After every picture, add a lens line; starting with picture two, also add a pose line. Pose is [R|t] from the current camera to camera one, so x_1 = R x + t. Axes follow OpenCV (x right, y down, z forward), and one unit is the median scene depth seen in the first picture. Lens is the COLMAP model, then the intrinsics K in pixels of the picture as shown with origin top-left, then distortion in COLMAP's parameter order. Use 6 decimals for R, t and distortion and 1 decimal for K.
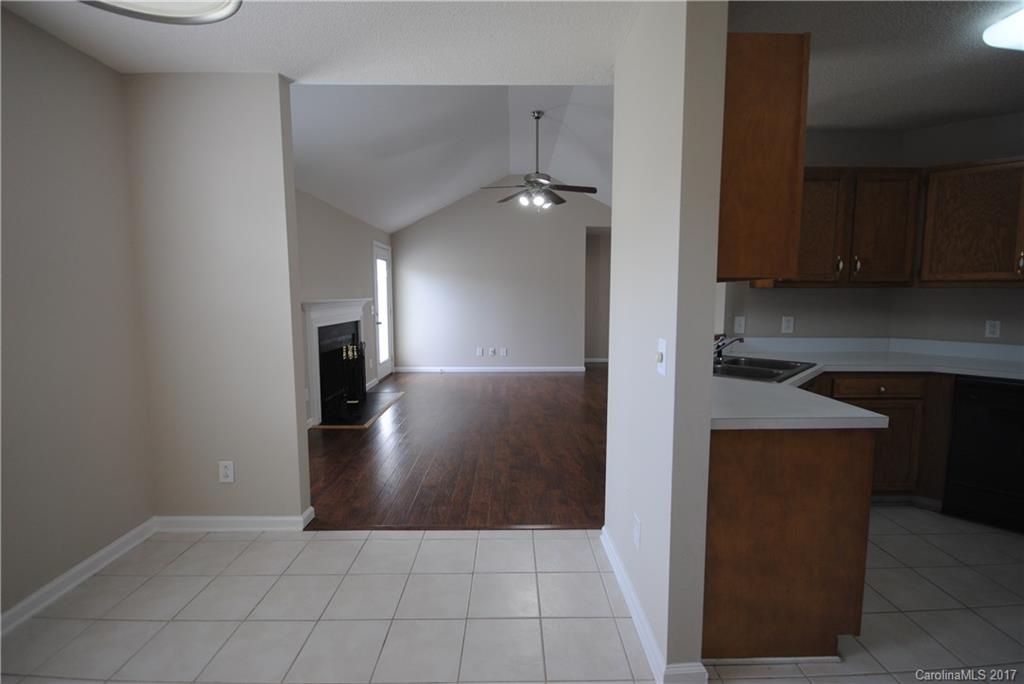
lens RADIAL K [[449.2, 0, 515.3], [0, 449.2, 336.1], [0, 0, 1]] dist [0.000537, -0.005911]
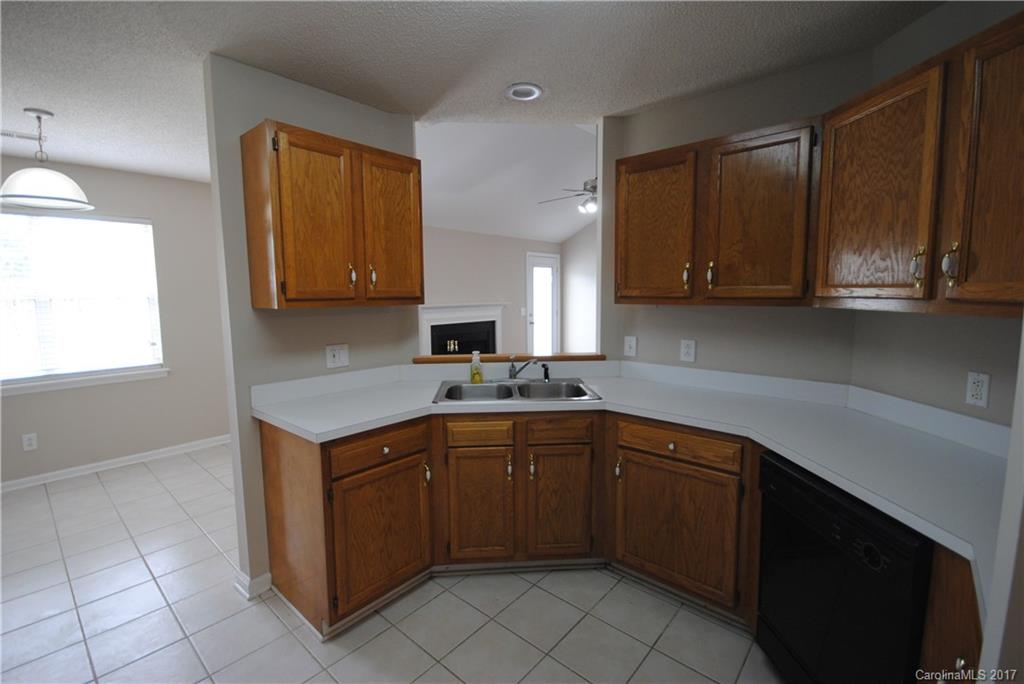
lens RADIAL K [[449.2, 0, 515.3], [0, 449.2, 336.1], [0, 0, 1]] dist [0.000537, -0.005911]
pose [[0.746918, 0.058596, -0.662329, 0.647732], [-0.052101, 0.998204, 0.029555, -0.041794], [0.662872, 0.012432, 0.748630, 0.162191]]
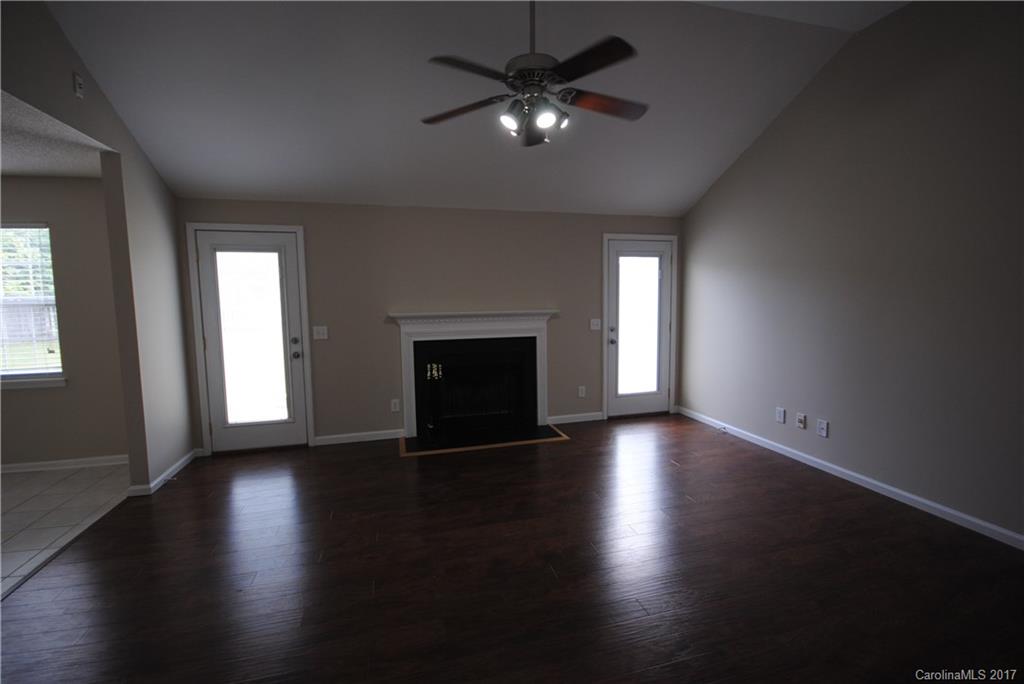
lens RADIAL K [[449.2, 0, 515.3], [0, 449.2, 336.1], [0, 0, 1]] dist [0.000537, -0.005911]
pose [[0.266022, 0.082807, -0.960404, 0.575271], [-0.076739, 0.994961, 0.064531, -0.113521], [0.960908, 0.056534, 0.271036, 0.954127]]
